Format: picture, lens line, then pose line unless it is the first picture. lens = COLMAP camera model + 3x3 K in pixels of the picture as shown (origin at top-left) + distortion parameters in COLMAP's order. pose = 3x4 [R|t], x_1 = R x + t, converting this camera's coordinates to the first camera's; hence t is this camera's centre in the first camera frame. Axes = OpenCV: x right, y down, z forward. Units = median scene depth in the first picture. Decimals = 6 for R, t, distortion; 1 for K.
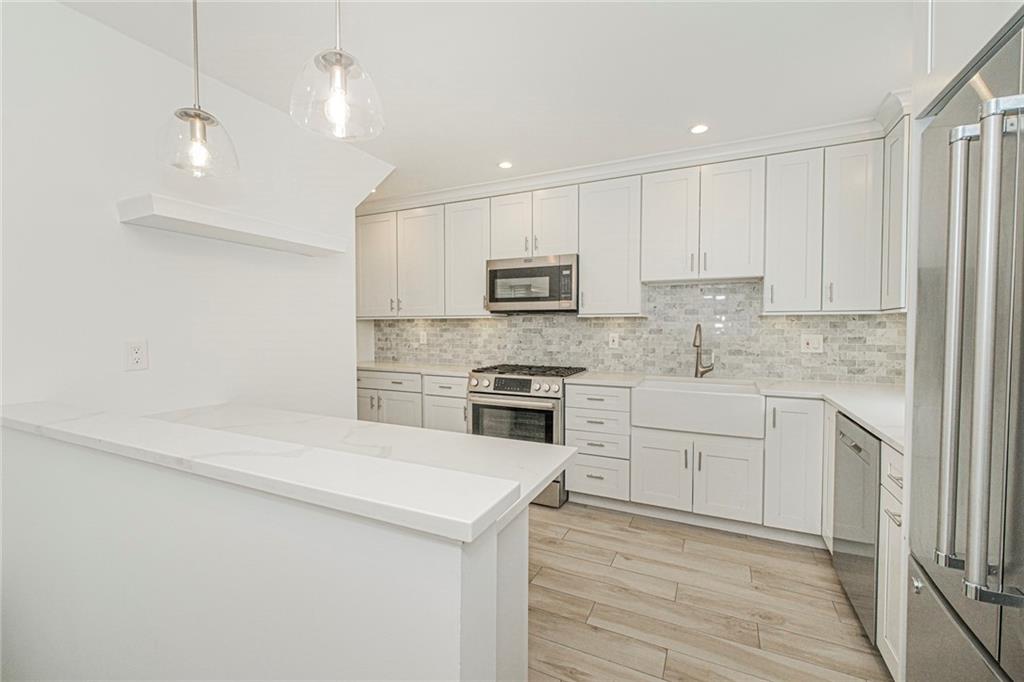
lens RADIAL K [[428.5, 0, 515.0], [0, 428.5, 339.9], [0, 0, 1]] dist [0.000629, -0.001161]
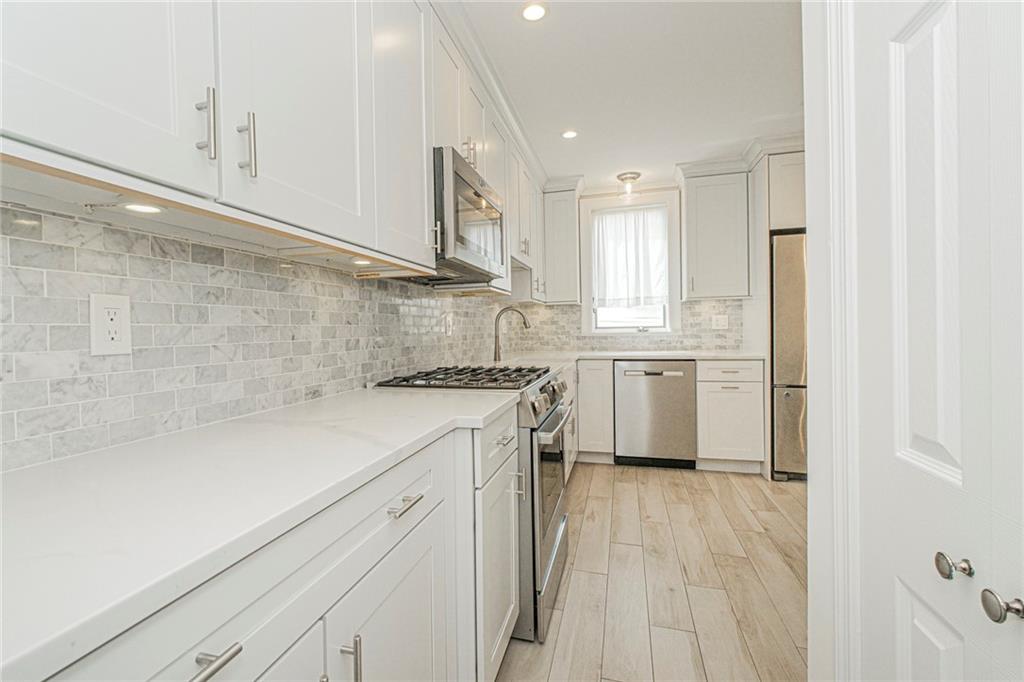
lens RADIAL K [[461.2, 0, 481.7], [0, 461.2, 335.8], [0, 0, 1]] dist [0.005112, -0.000593]
pose [[-0.144991, -0.013437, 0.989342, -0.499981], [0.045771, 0.998746, 0.020273, 0.004443], [-0.988374, 0.048223, -0.144194, 0.941729]]
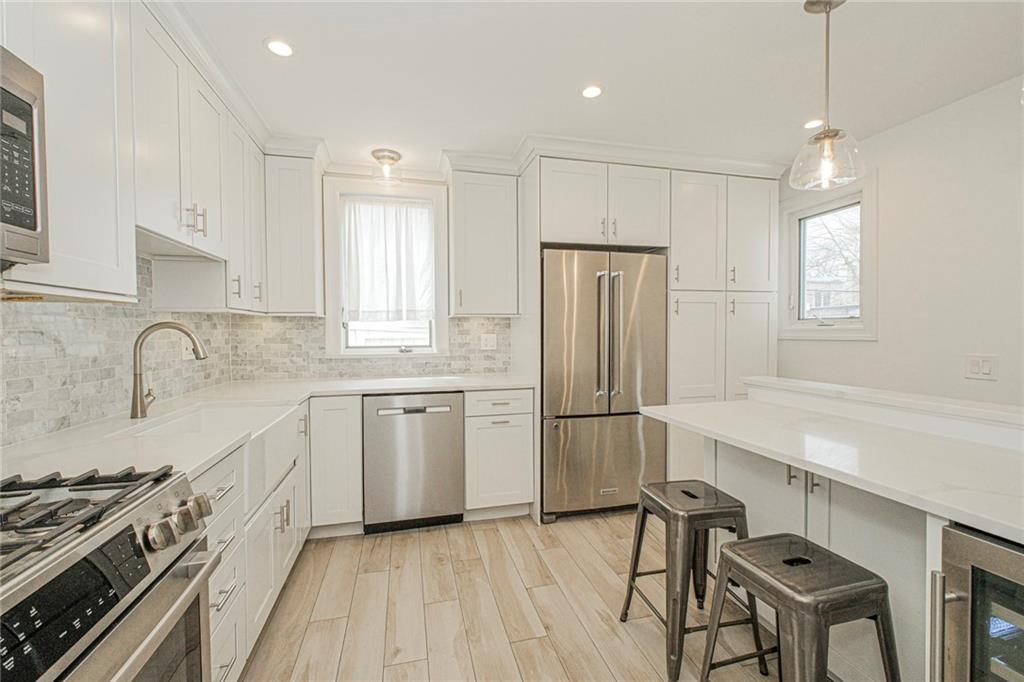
lens RADIAL K [[428.5, 0, 509.1], [0, 428.5, 339.6], [0, 0, 1]] dist [0.000629, -0.001161]
pose [[-0.632103, -0.015795, 0.774724, -0.240550], [0.024695, 0.998874, 0.040513, -0.019595], [-0.774491, 0.044740, -0.631001, 0.771071]]
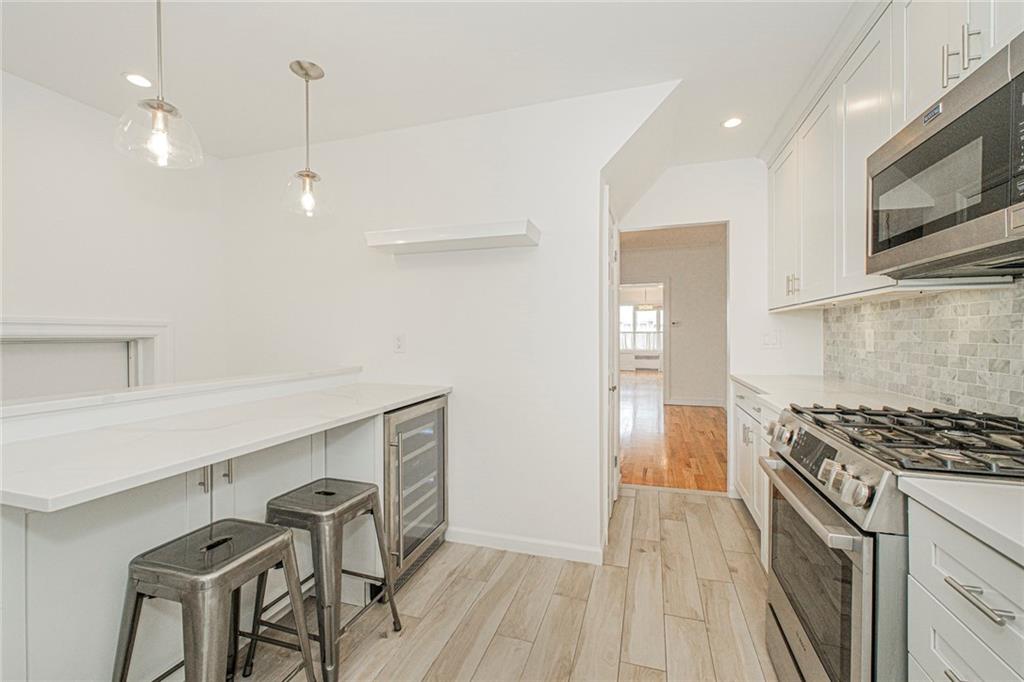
lens RADIAL K [[428.5, 0, 512.8], [0, 428.5, 338.3], [0, 0, 1]] dist [0.000629, -0.001161]
pose [[0.134906, 0.007127, -0.990833, 0.281770], [-0.025280, 0.999673, 0.003748, 0.001921], [0.990536, 0.024542, 0.135042, 0.531841]]
